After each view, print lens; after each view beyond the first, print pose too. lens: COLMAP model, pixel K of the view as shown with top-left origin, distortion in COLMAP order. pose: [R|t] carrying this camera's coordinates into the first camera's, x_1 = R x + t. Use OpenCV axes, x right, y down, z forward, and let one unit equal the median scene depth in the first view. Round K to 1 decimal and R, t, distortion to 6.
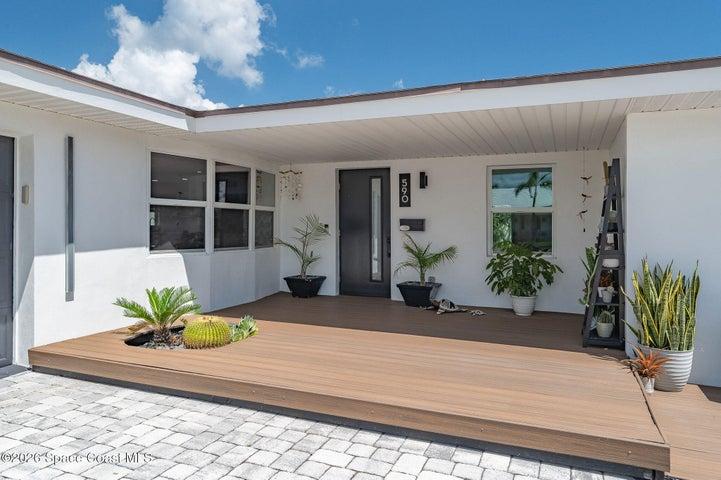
lens RADIAL K [[494.5, 0, 360.5], [0, 494.5, 240.0], [0, 0, 1]] dist [0.000602, 0.000050]
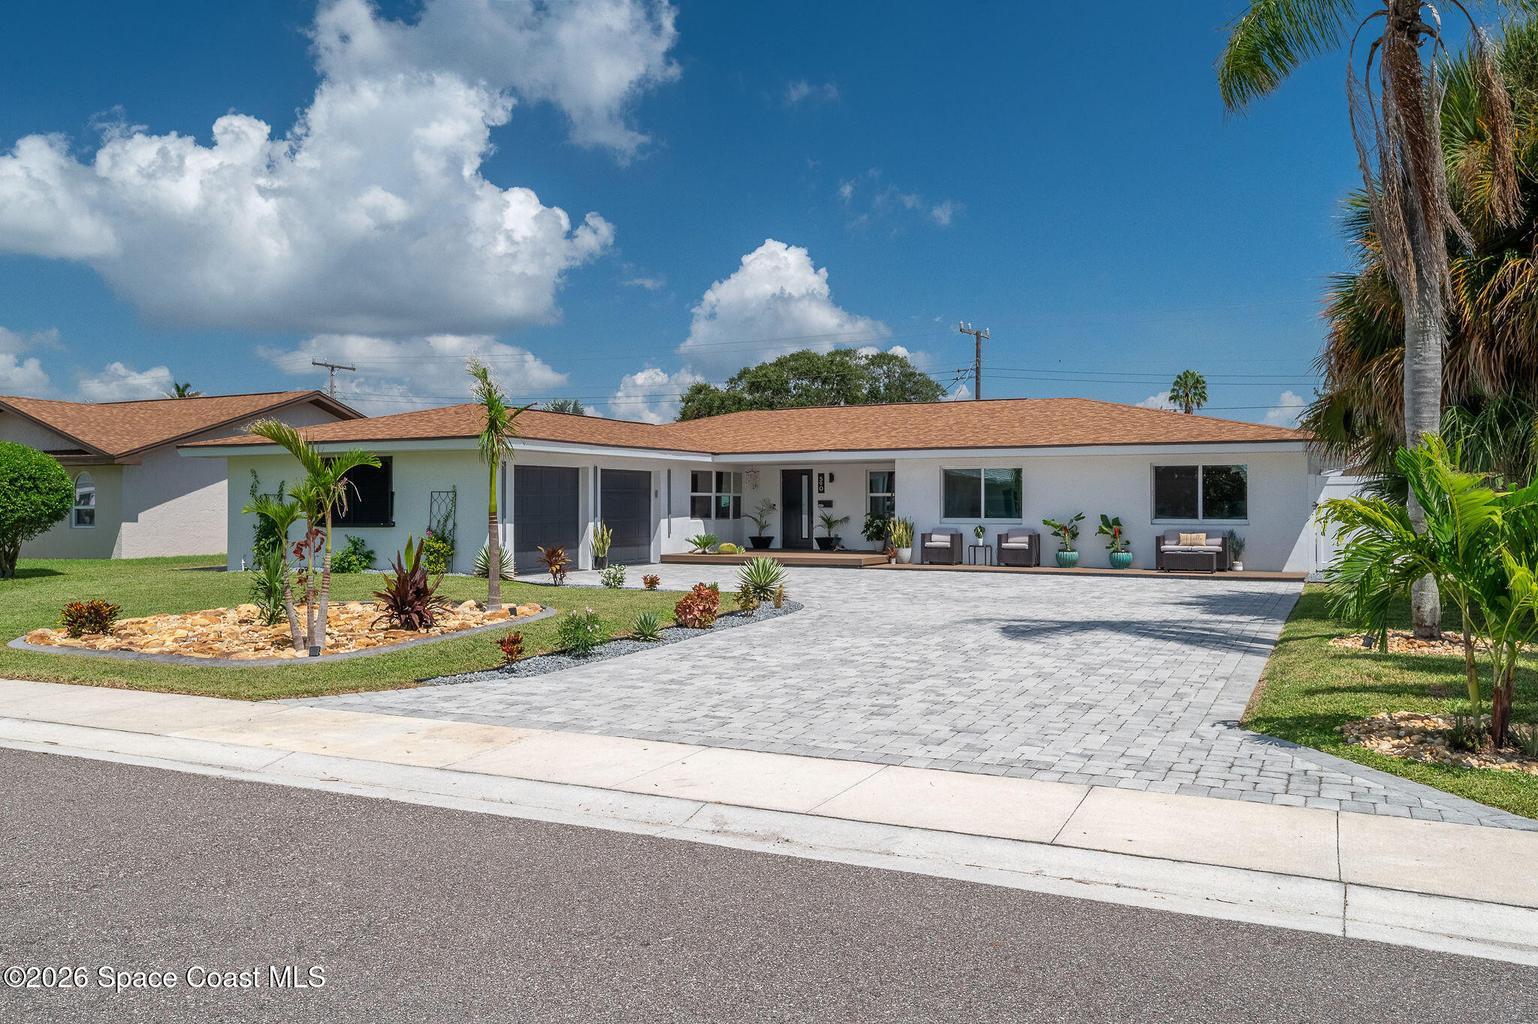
lens RADIAL K [[1131.5, 0, 769.0], [0, 1131.5, 512.0], [0, 0, 1]] dist [-0.000015, -0.000019]
pose [[0.998876, -0.011005, -0.046106, 0.091301], [0.009917, 0.999668, -0.023761, 0.087472], [0.046353, 0.023277, 0.998654, -2.894818]]
